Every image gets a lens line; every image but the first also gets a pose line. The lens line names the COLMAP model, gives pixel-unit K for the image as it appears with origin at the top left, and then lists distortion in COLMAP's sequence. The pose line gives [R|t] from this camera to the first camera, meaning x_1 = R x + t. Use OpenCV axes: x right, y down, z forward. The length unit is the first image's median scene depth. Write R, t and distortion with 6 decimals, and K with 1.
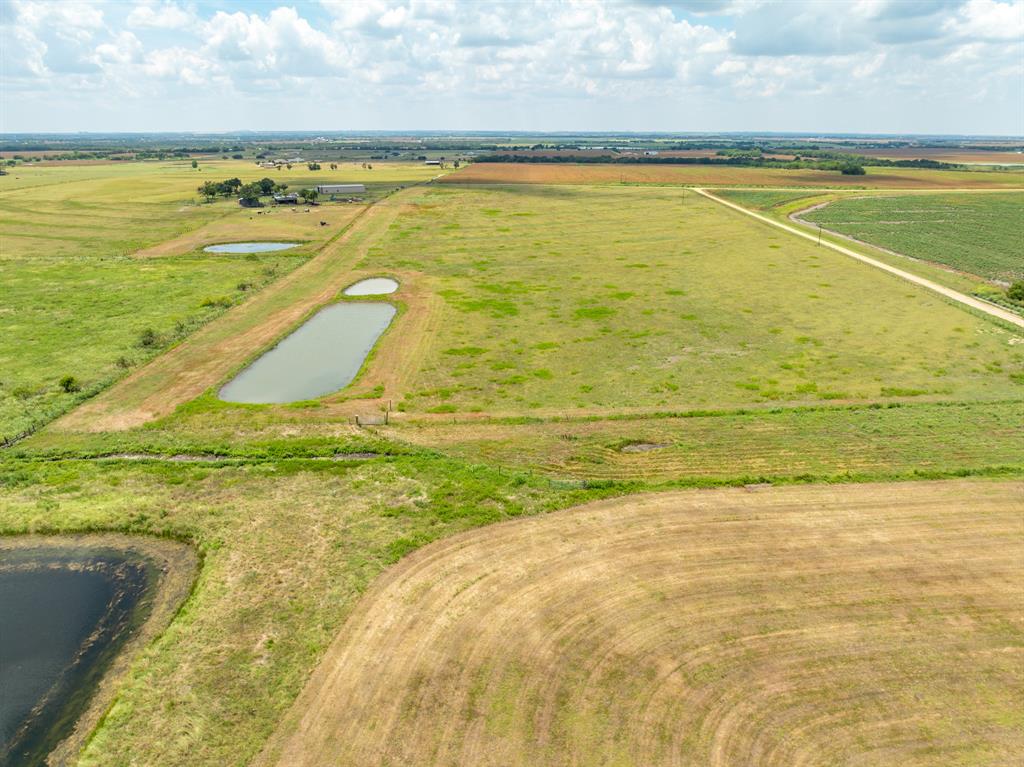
lens RADIAL K [[708.5, 0, 512.0], [0, 708.5, 383.5], [0, 0, 1]] dist [-0.035661, 0.000947]
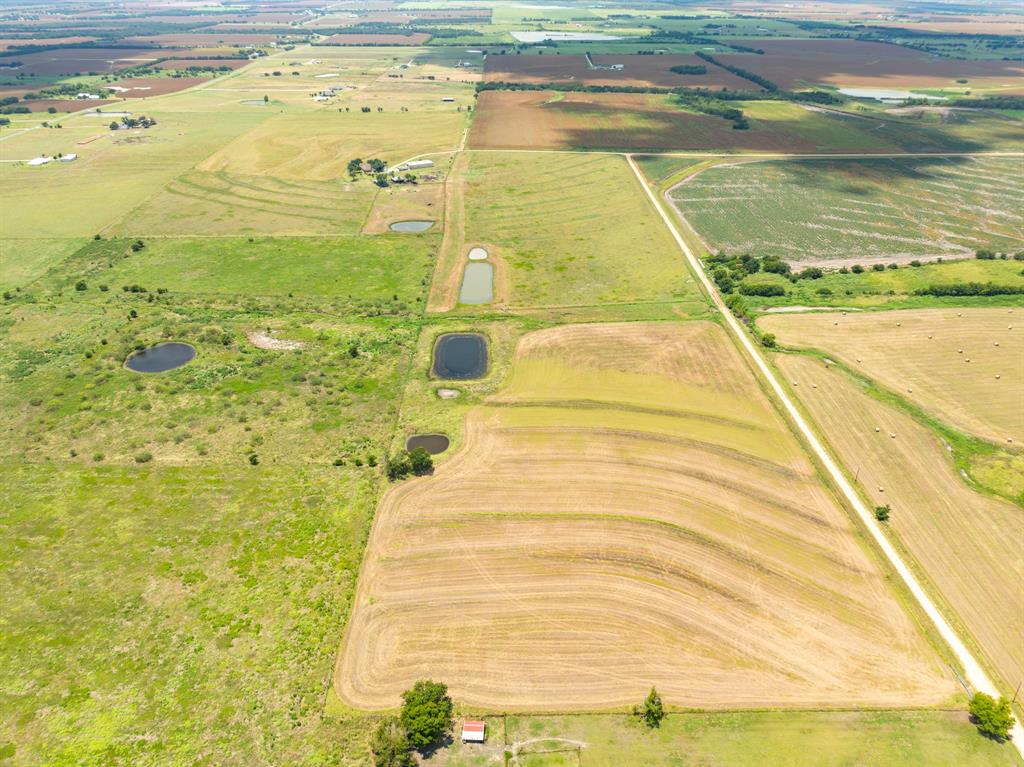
lens RADIAL K [[729.3, 0, 512.0], [0, 729.3, 383.5], [0, 0, 1]] dist [-0.037338, 0.023389]
pose [[0.999464, -0.011741, 0.030554, -0.212720], [0.005695, 0.981594, 0.190896, -0.243368], [-0.032233, -0.190620, 0.981135, -2.389501]]
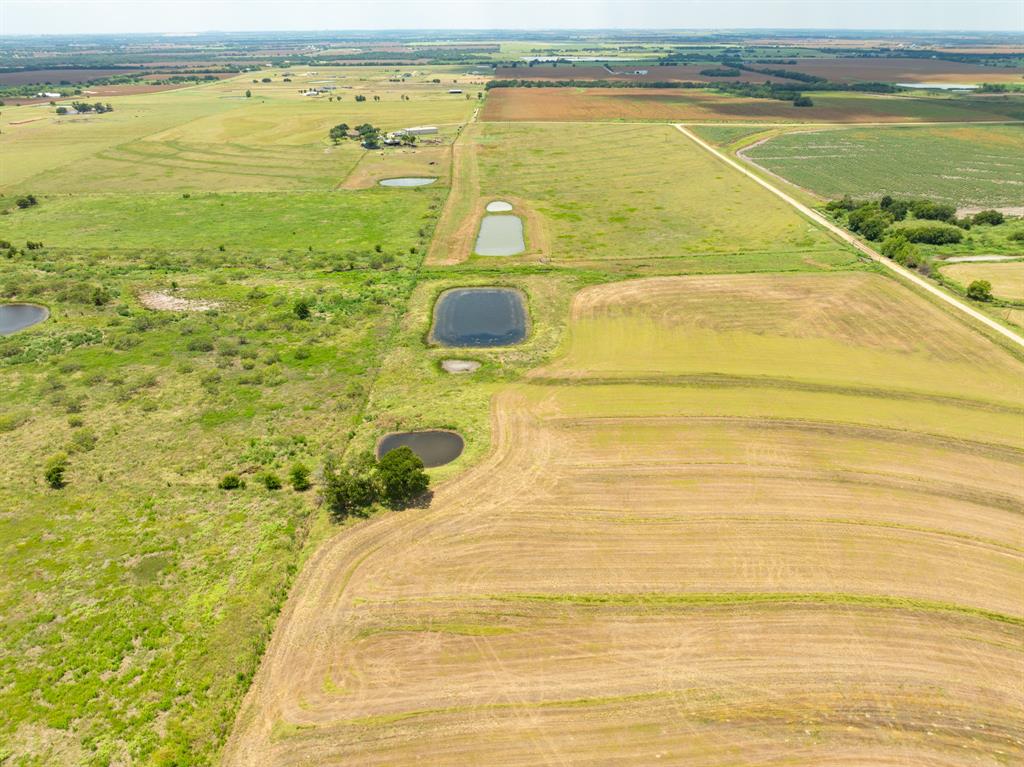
lens RADIAL K [[729.3, 0, 512.0], [0, 729.3, 383.5], [0, 0, 1]] dist [-0.037338, 0.023389]
pose [[0.999597, -0.017380, 0.022453, -0.288376], [0.014595, 0.992821, 0.118713, 0.137119], [-0.024355, -0.118337, 0.992675, -1.319613]]
